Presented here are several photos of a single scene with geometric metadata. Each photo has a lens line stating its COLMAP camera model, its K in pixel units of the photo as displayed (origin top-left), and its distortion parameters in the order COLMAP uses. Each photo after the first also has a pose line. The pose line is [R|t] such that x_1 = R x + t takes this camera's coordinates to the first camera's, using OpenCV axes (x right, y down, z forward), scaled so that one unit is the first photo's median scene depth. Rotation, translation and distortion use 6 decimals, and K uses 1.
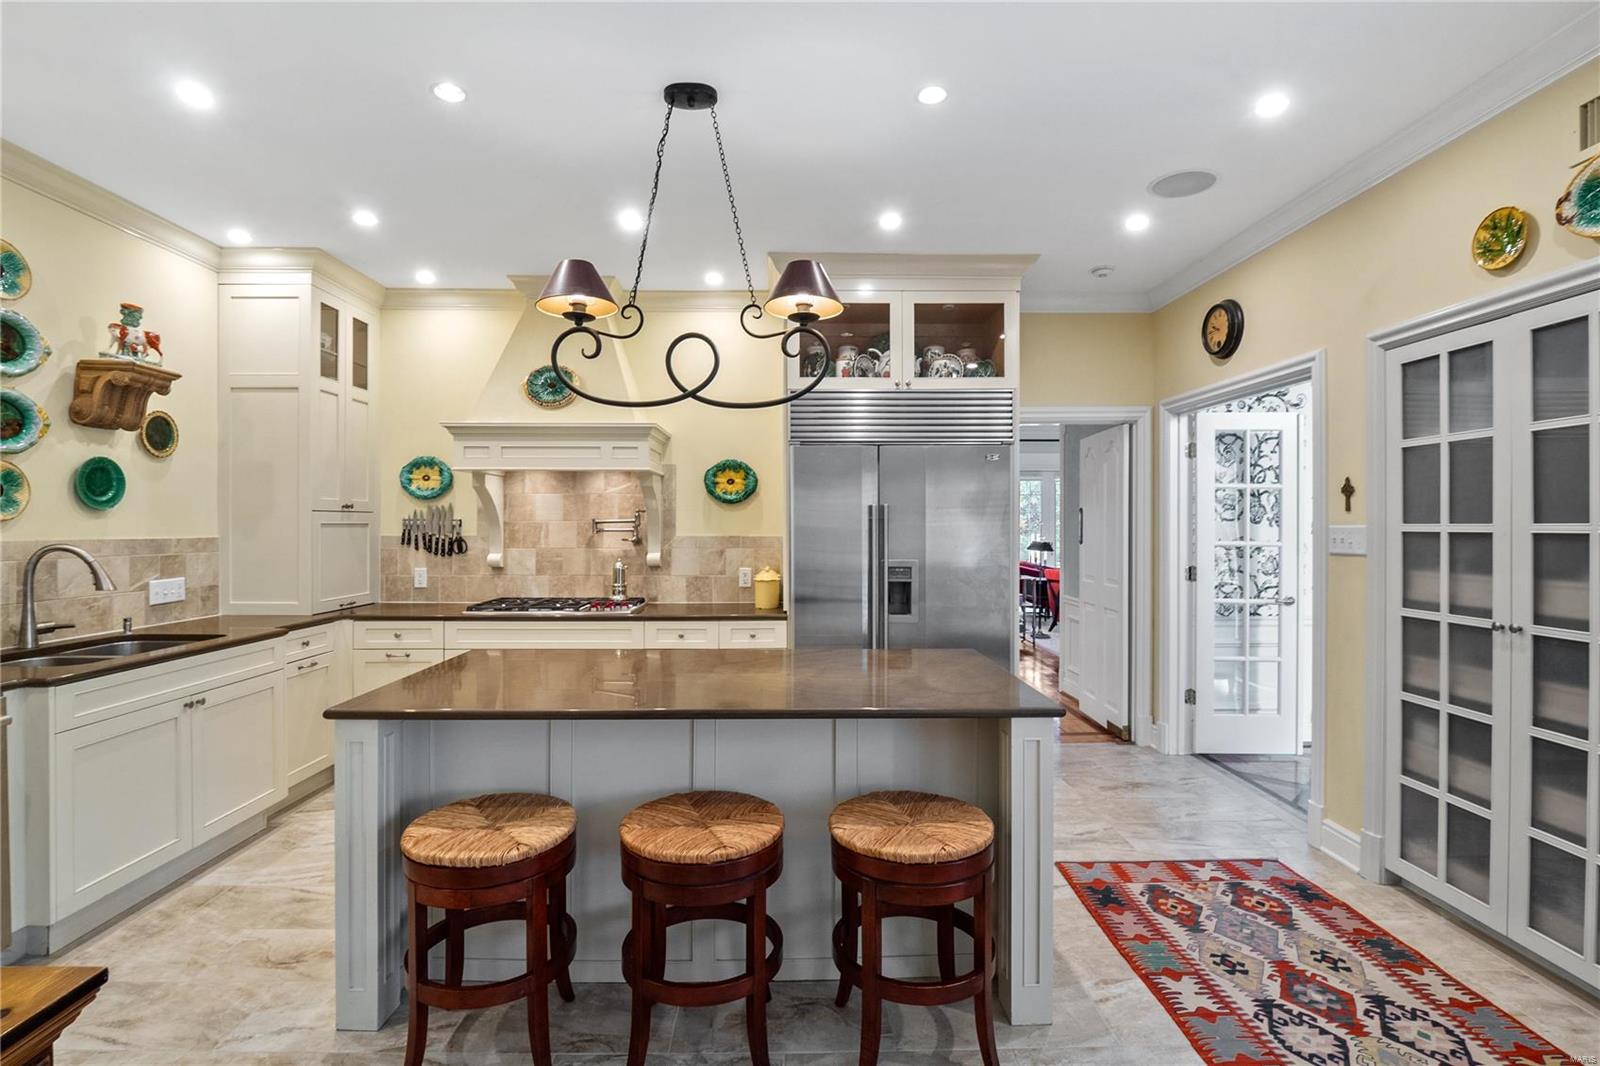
lens RADIAL K [[751.5, 0, 798.9], [0, 751.5, 528.0], [0, 0, 1]] dist [0.000382, -0.008170]
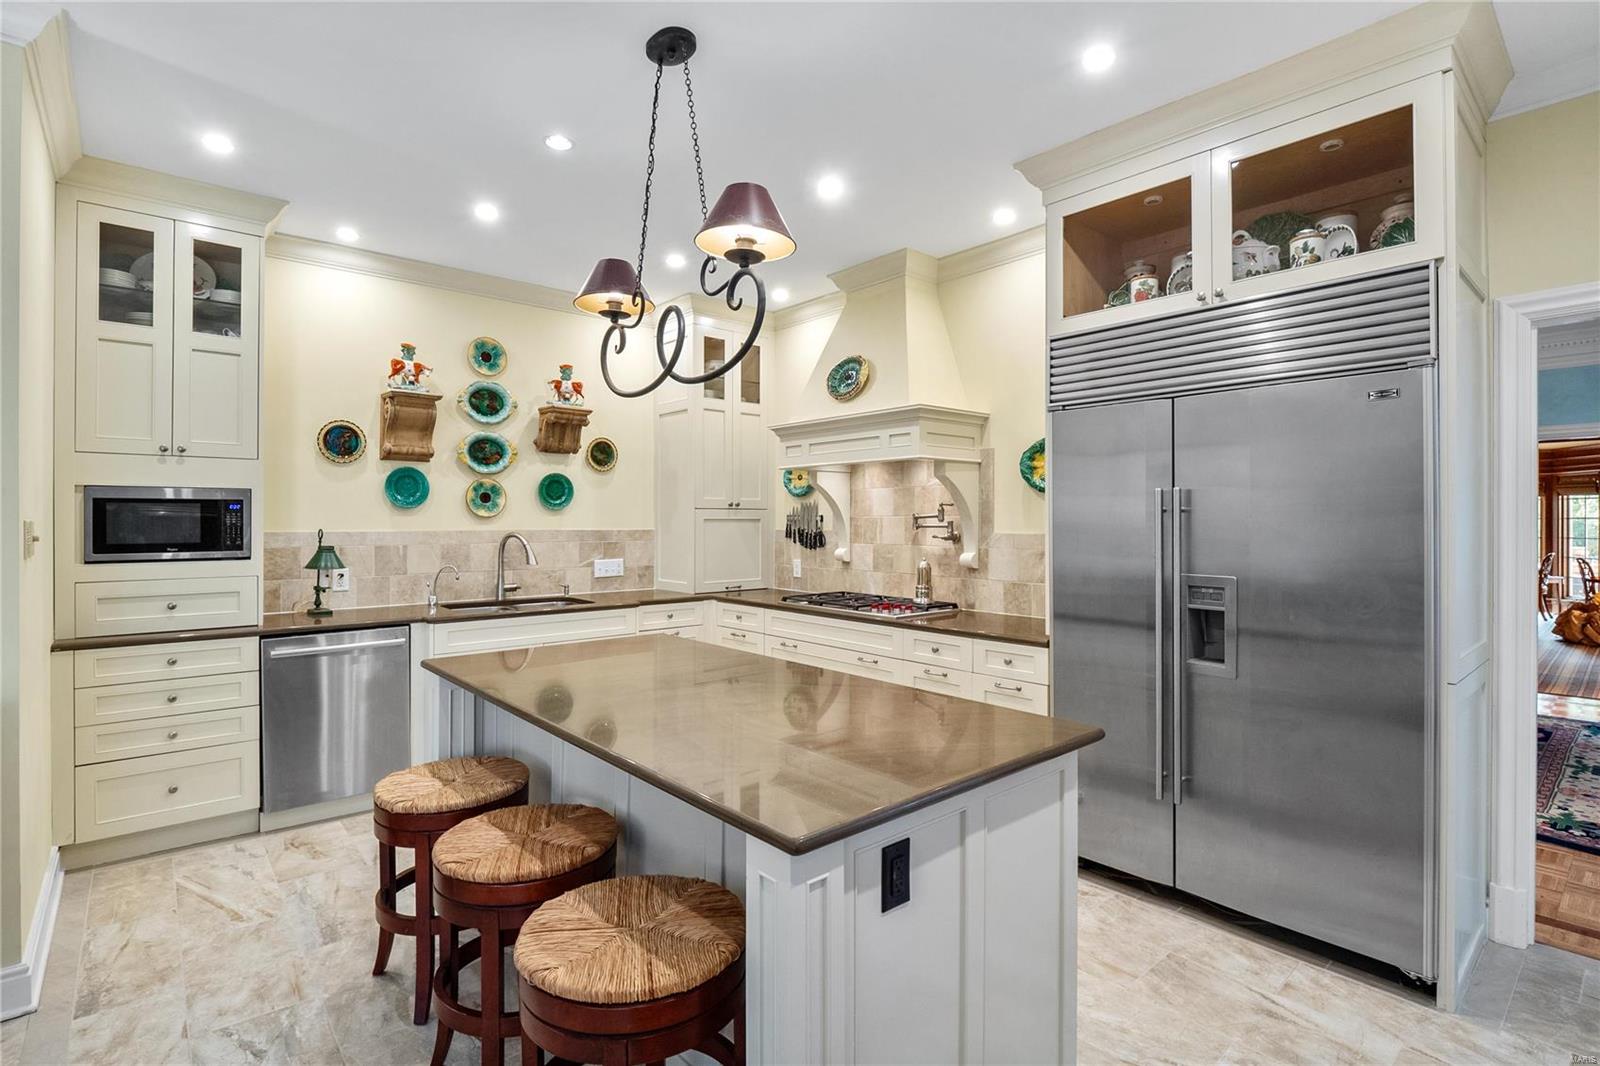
lens RADIAL K [[760.2, 0, 805.7], [0, 760.2, 521.8], [0, 0, 1]] dist [-0.015172, -0.000797]
pose [[0.648035, 0.000921, -0.761610, 0.399790], [-0.004072, 0.999989, -0.002255, 0.000655], [0.761599, 0.004563, 0.648032, 0.329501]]
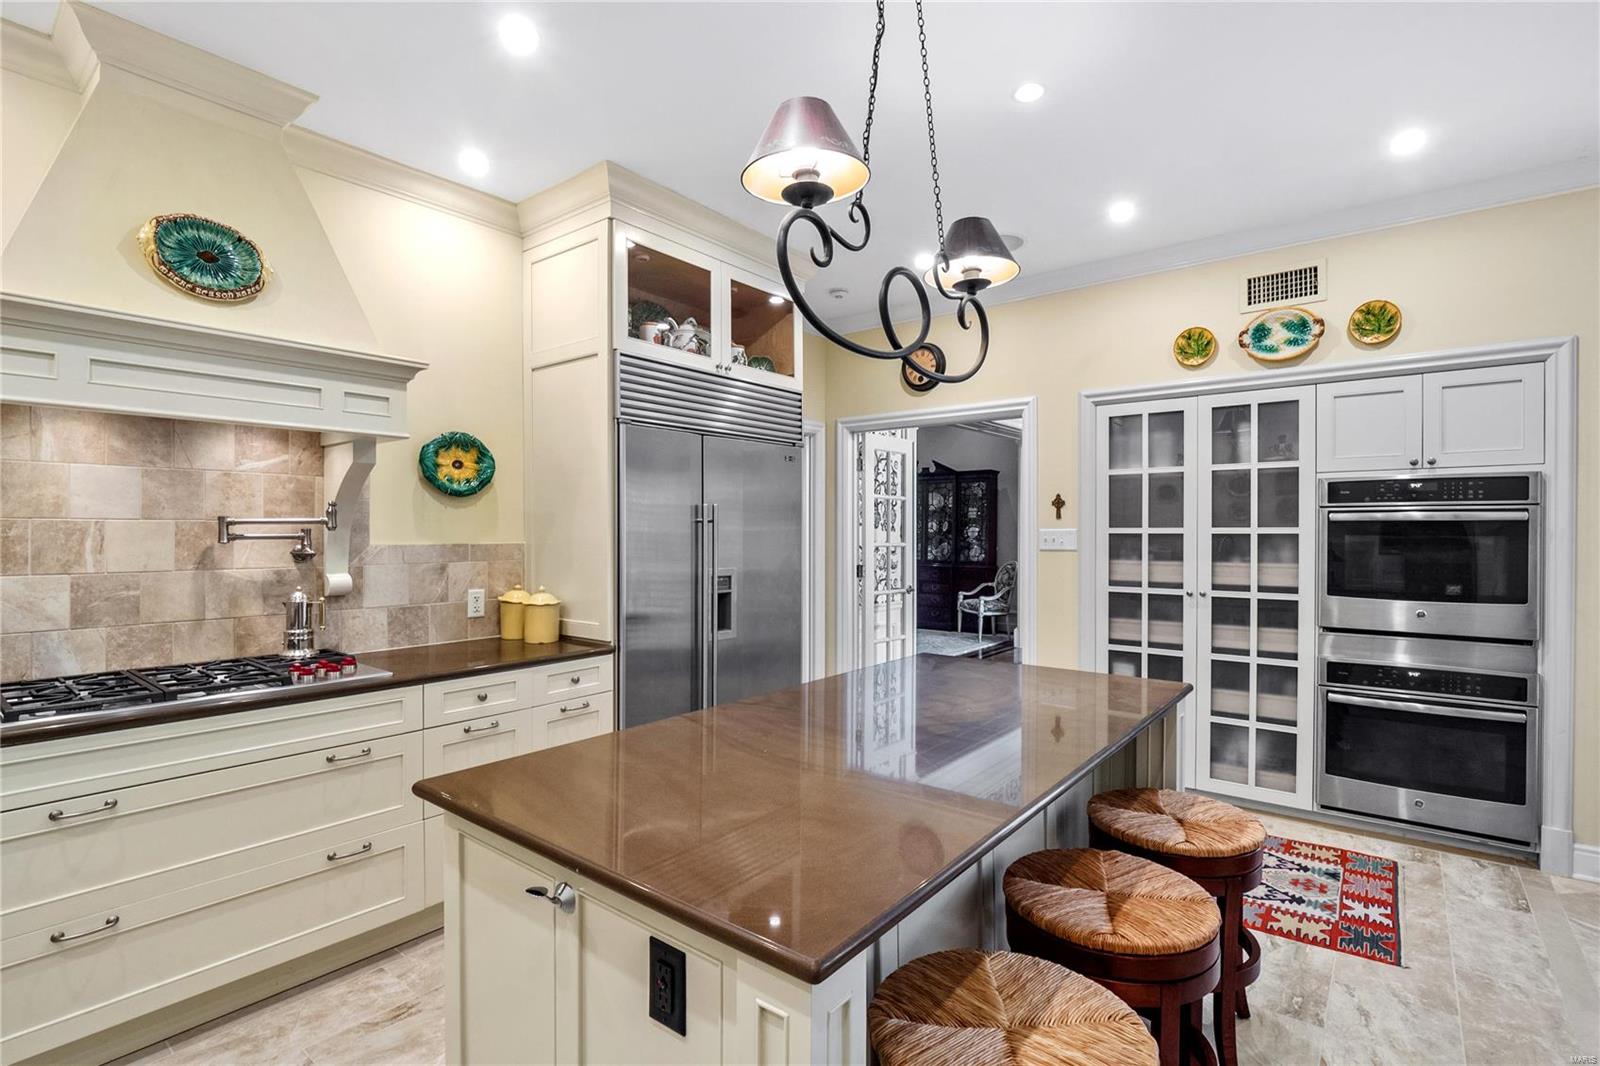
lens RADIAL K [[757.5, 0, 800.0], [0, 757.5, 533.0], [0, 0, 1]] dist [-0.013504, -0.000673]
pose [[0.638636, -0.001981, 0.769506, -0.480985], [0.002731, 0.999996, 0.000308, 0.001441], [-0.769504, 0.001905, 0.638639, 0.368019]]
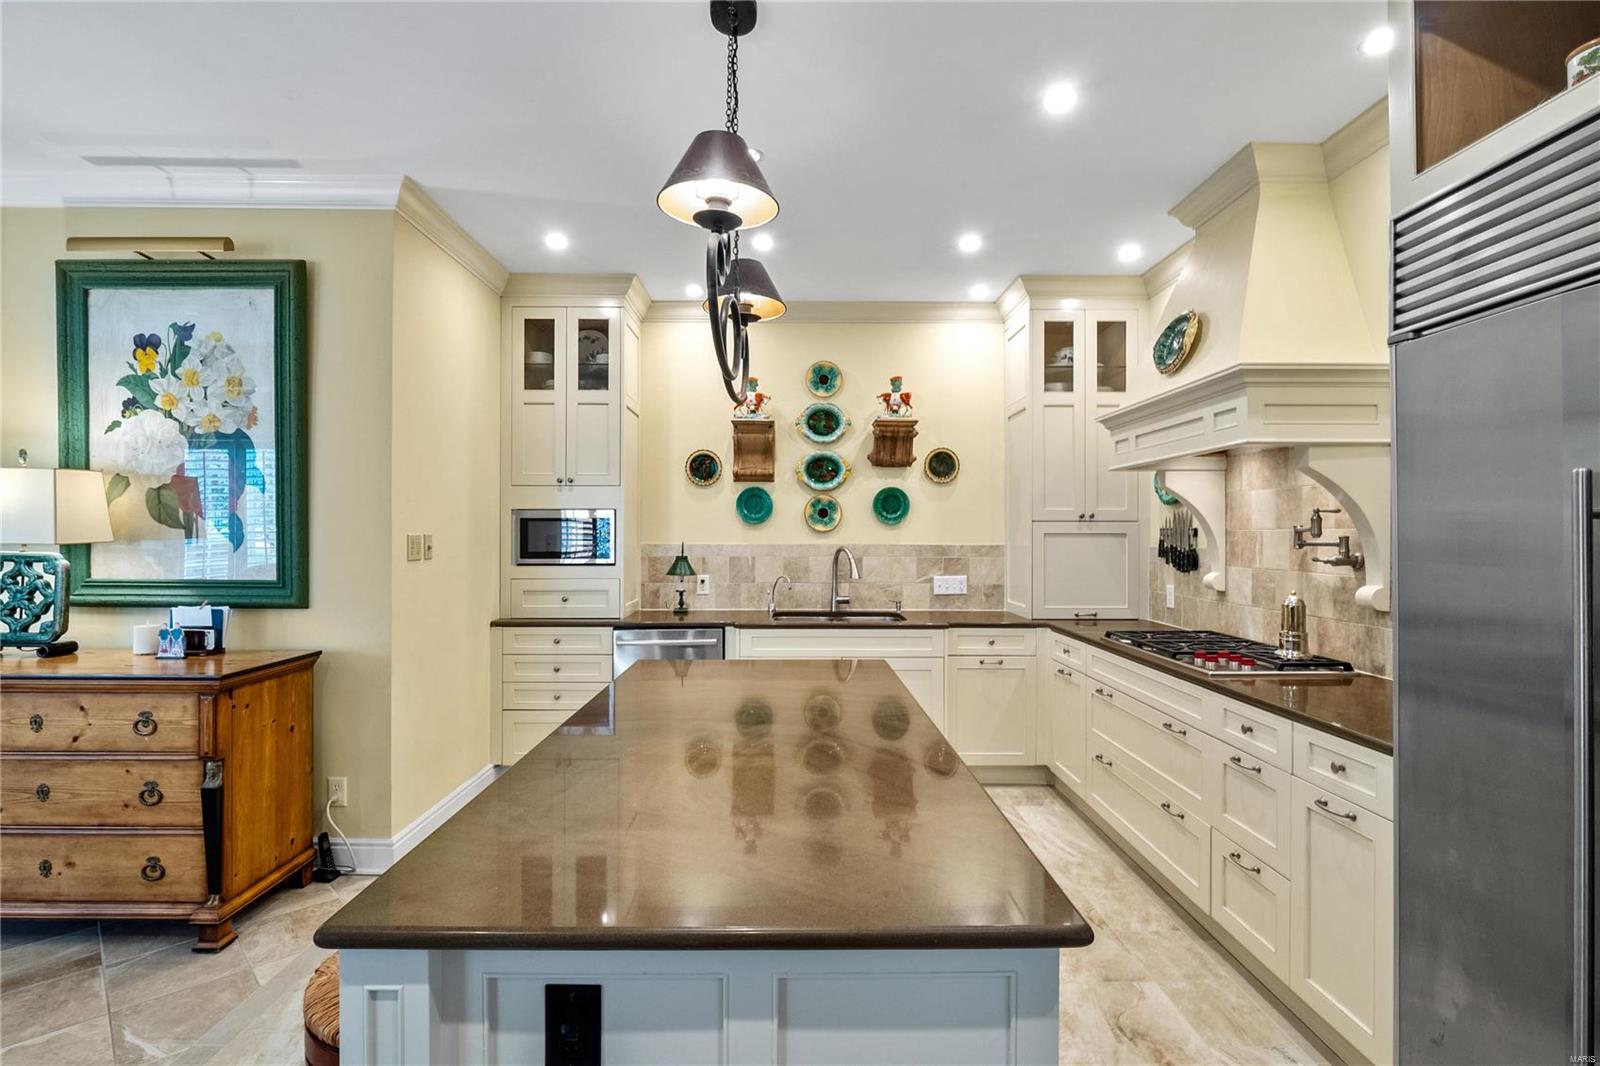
lens RADIAL K [[751.5, 0, 798.9], [0, 751.5, 528.0], [0, 0, 1]] dist [0.000382, -0.008170]
pose [[-0.008420, -0.009471, -0.999920, 0.409498], [-0.006626, 0.999934, -0.009416, -0.001038], [0.999943, 0.006546, -0.008482, 0.663309]]
